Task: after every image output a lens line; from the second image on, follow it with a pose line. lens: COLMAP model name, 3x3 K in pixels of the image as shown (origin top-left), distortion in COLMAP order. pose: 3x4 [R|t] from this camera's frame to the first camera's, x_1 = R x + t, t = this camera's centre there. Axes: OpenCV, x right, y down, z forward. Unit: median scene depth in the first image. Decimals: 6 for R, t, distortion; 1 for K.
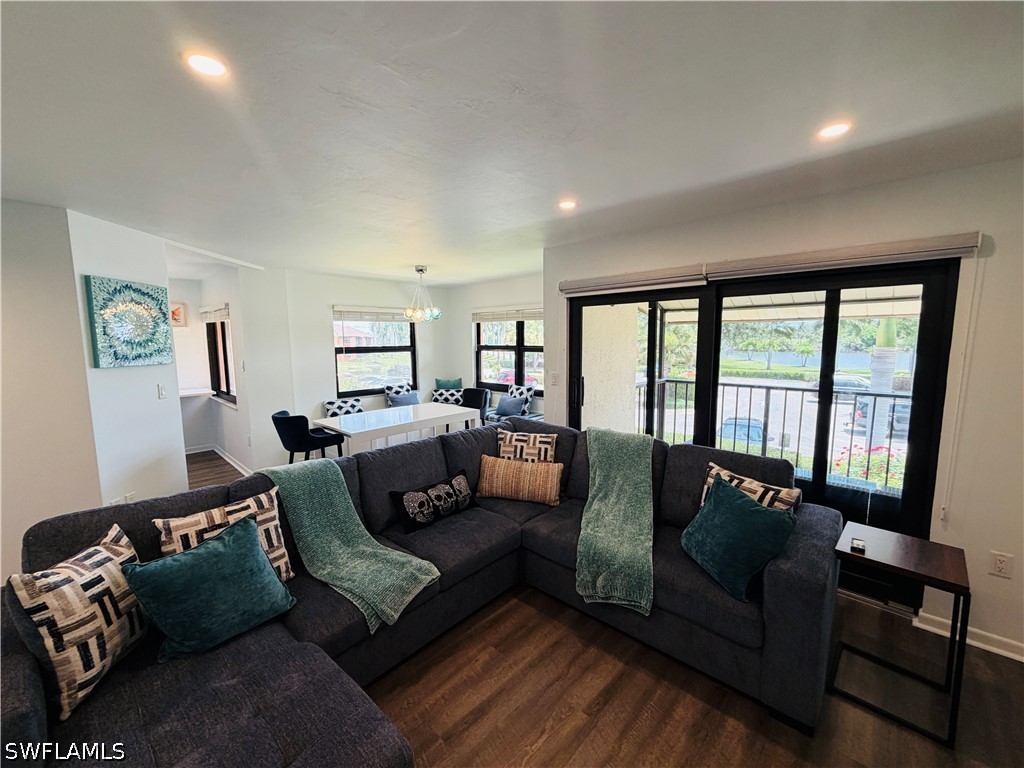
lens RADIAL K [[412.6, 0, 512.0], [0, 412.6, 384.0], [0, 0, 1]] dist [-0.001139, -0.000005]
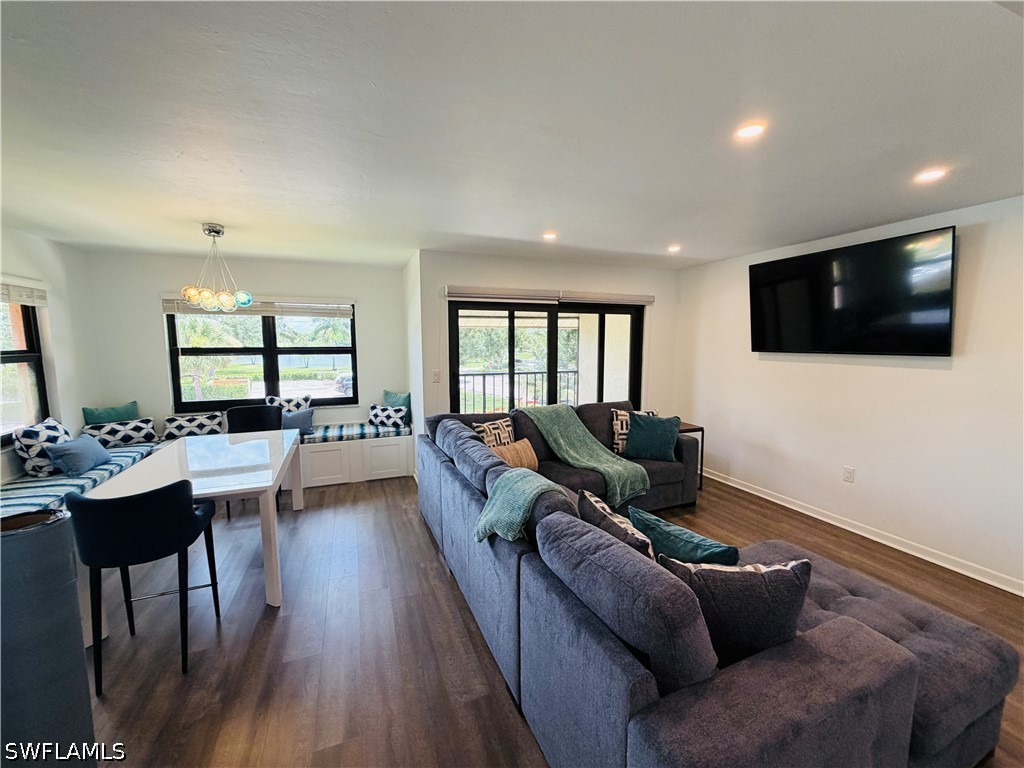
lens RADIAL K [[412.6, 0, 512.0], [0, 412.6, 384.0], [0, 0, 1]] dist [-0.001139, -0.000005]
pose [[0.416962, -0.089117, 0.904545, -0.672563], [0.098505, 0.993751, 0.052498, -0.025597], [-0.903570, 0.067212, 0.423135, 0.337011]]
